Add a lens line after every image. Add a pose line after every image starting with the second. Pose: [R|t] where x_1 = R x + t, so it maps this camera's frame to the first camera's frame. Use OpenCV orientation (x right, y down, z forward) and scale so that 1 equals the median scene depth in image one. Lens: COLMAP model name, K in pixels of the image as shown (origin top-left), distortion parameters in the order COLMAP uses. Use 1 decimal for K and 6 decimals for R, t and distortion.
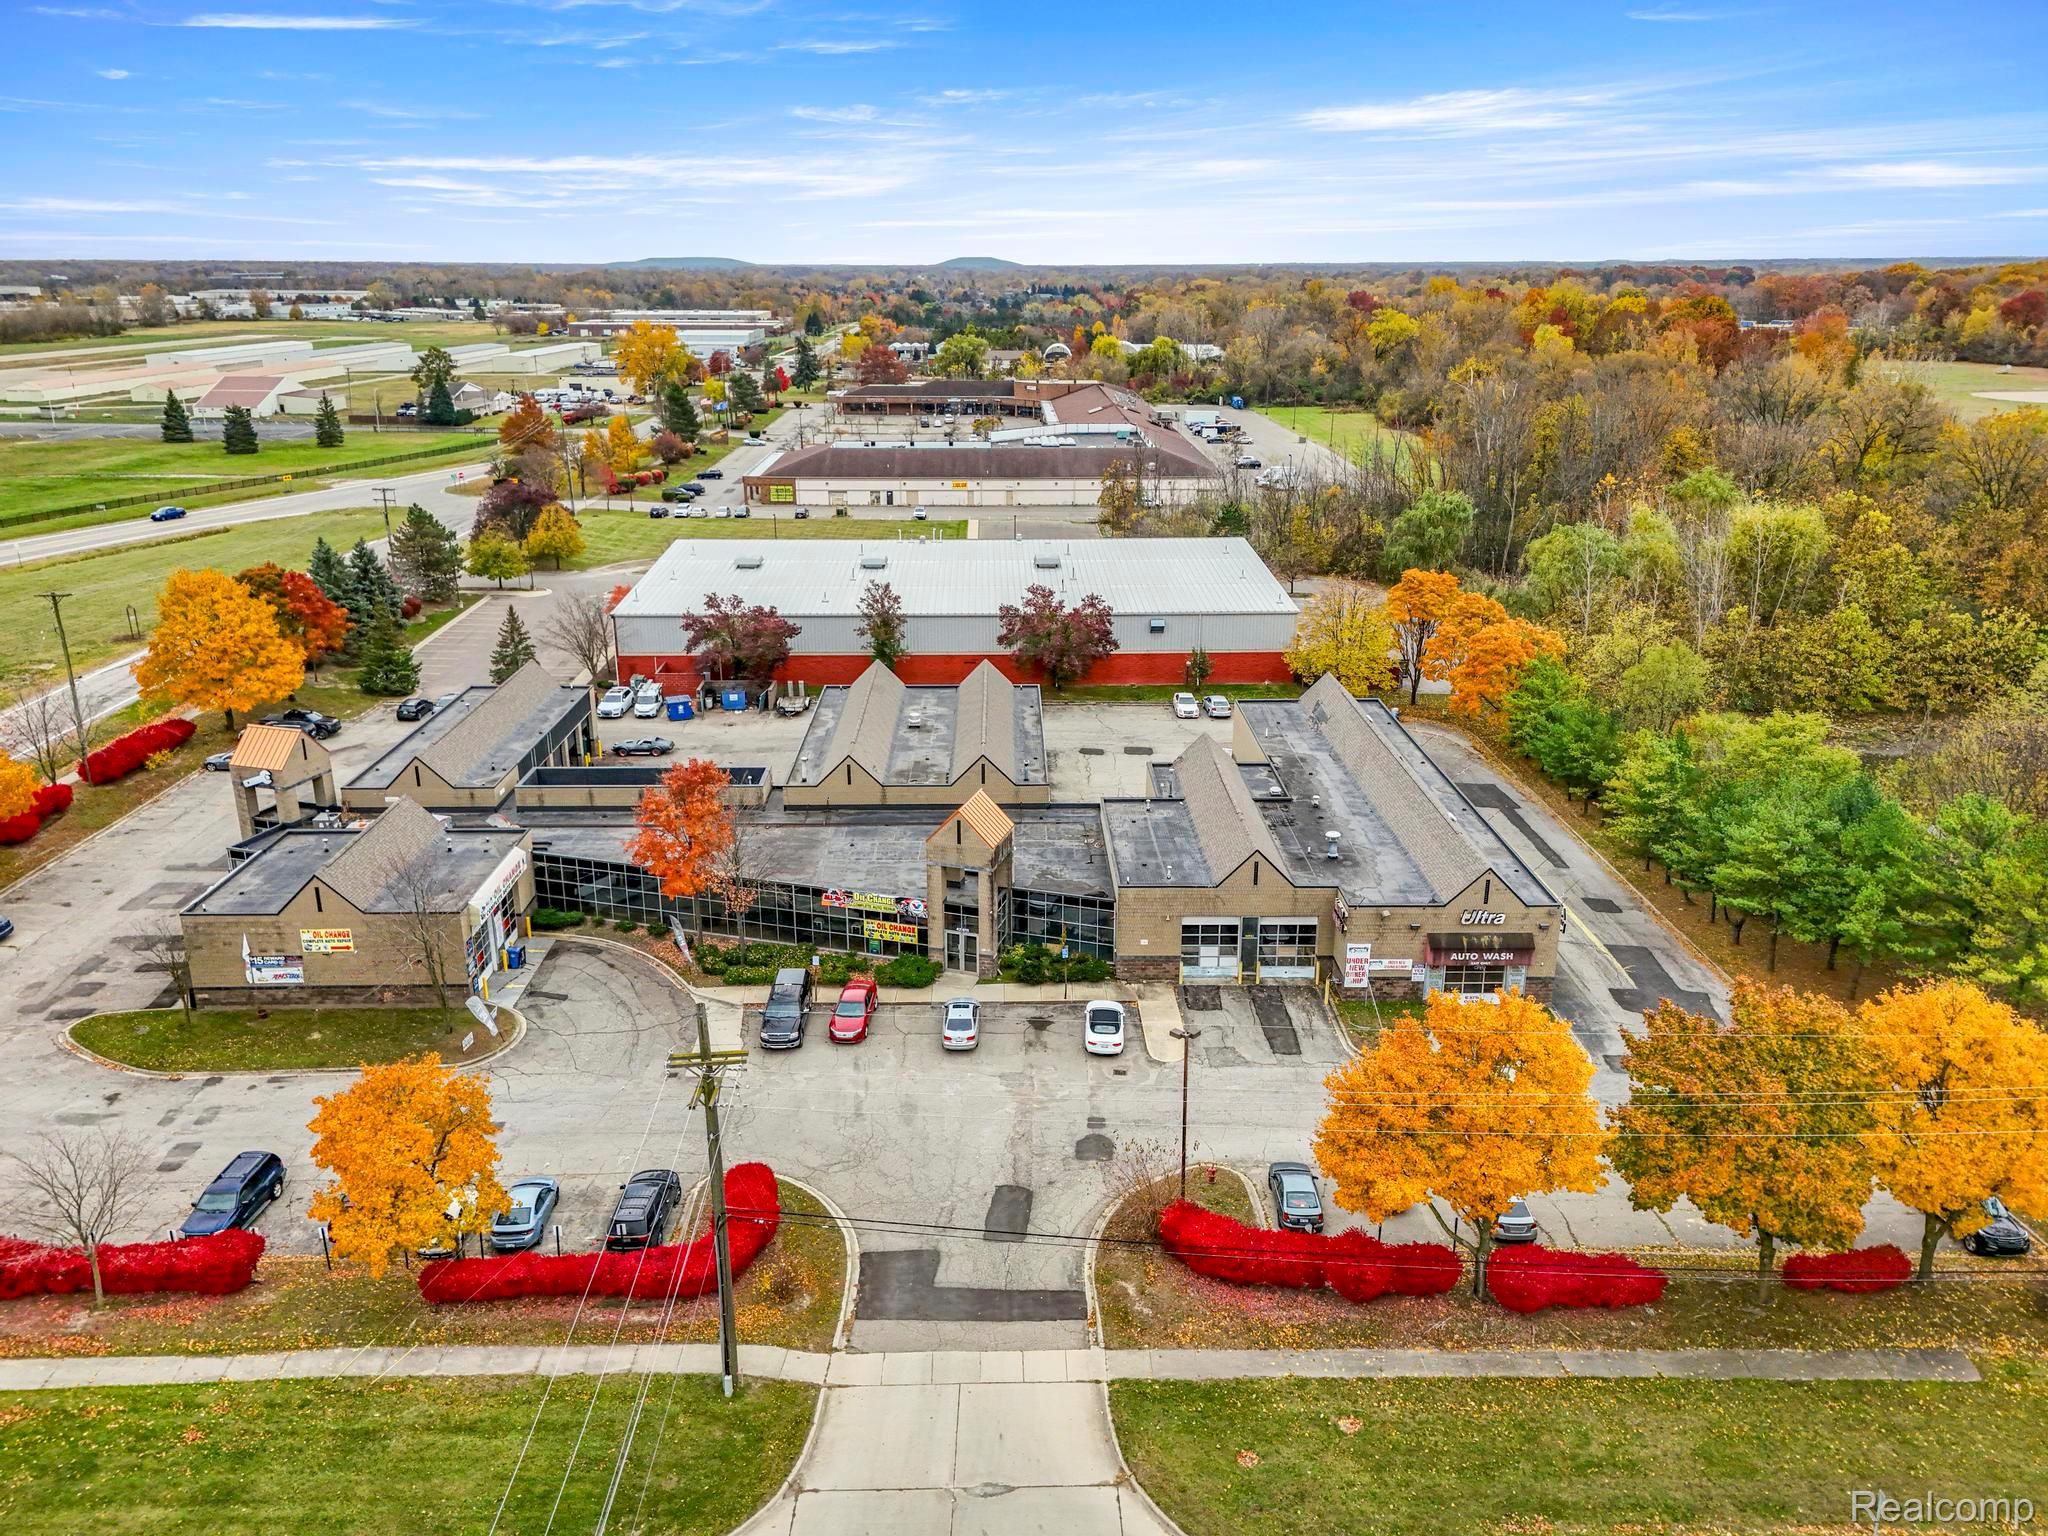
lens RADIAL K [[1495.0, 0, 1025.4], [0, 1495.0, 757.9], [0, 0, 1]] dist [0.090873, -0.089280]
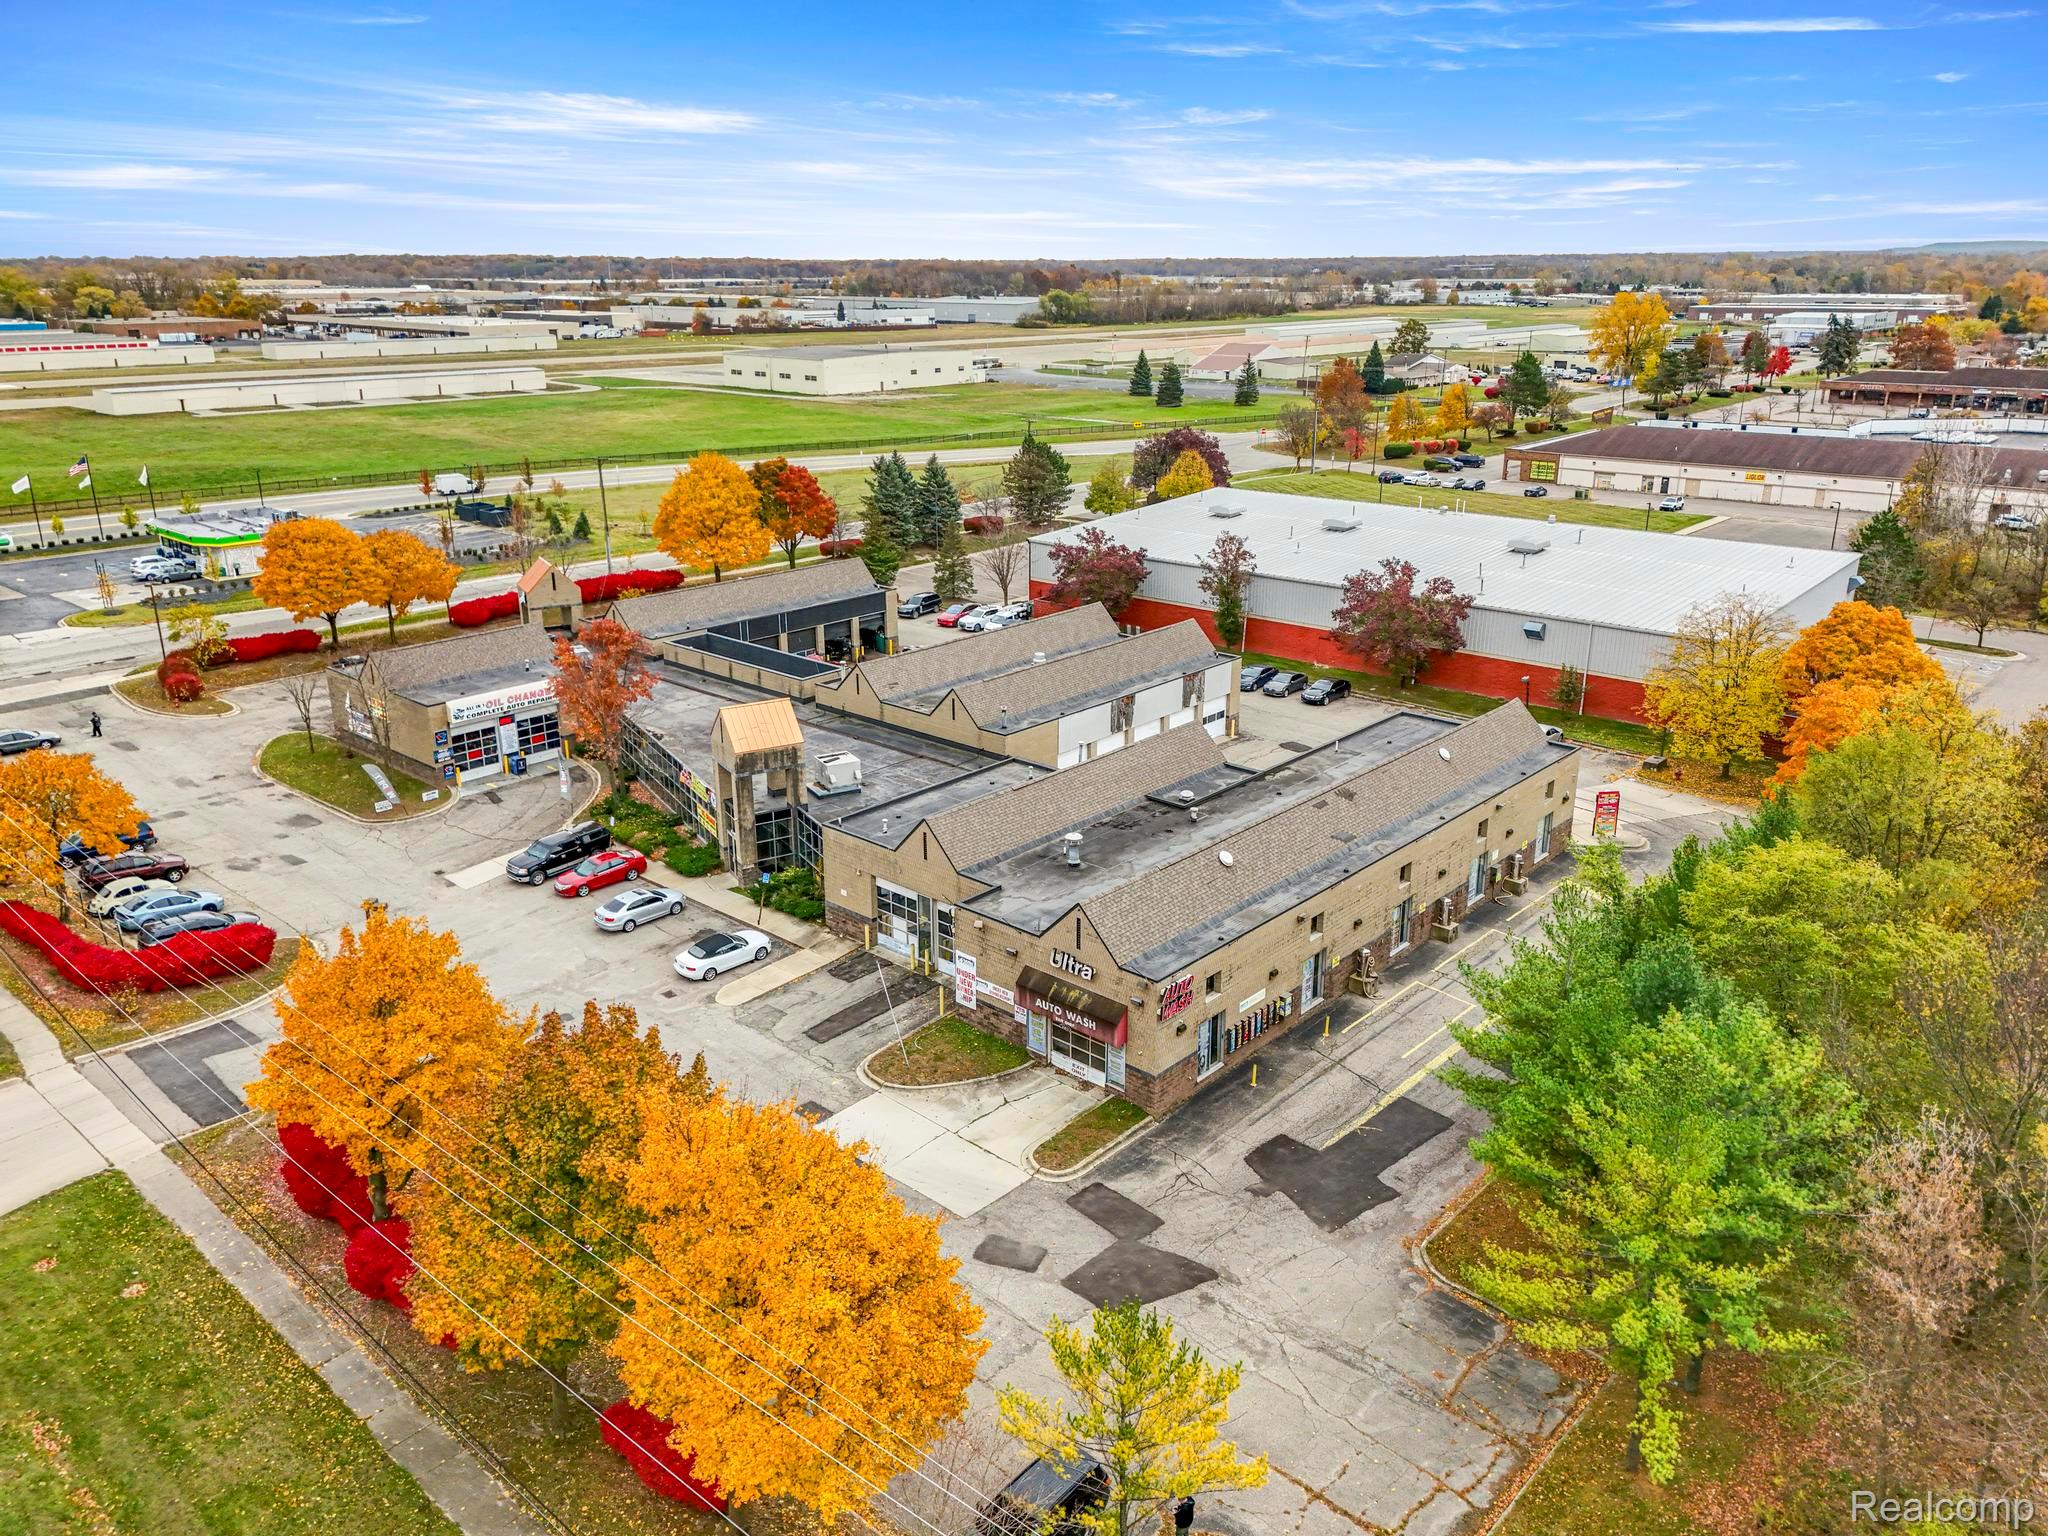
lens RADIAL K [[1495.0, 0, 1025.4], [0, 1495.0, 757.9], [0, 0, 1]] dist [0.090873, -0.089280]
pose [[0.730865, 0.211405, -0.648957, 0.605948], [-0.208402, 0.974535, 0.082760, -0.045413], [0.649927, 0.074758, 0.756311, 0.311156]]
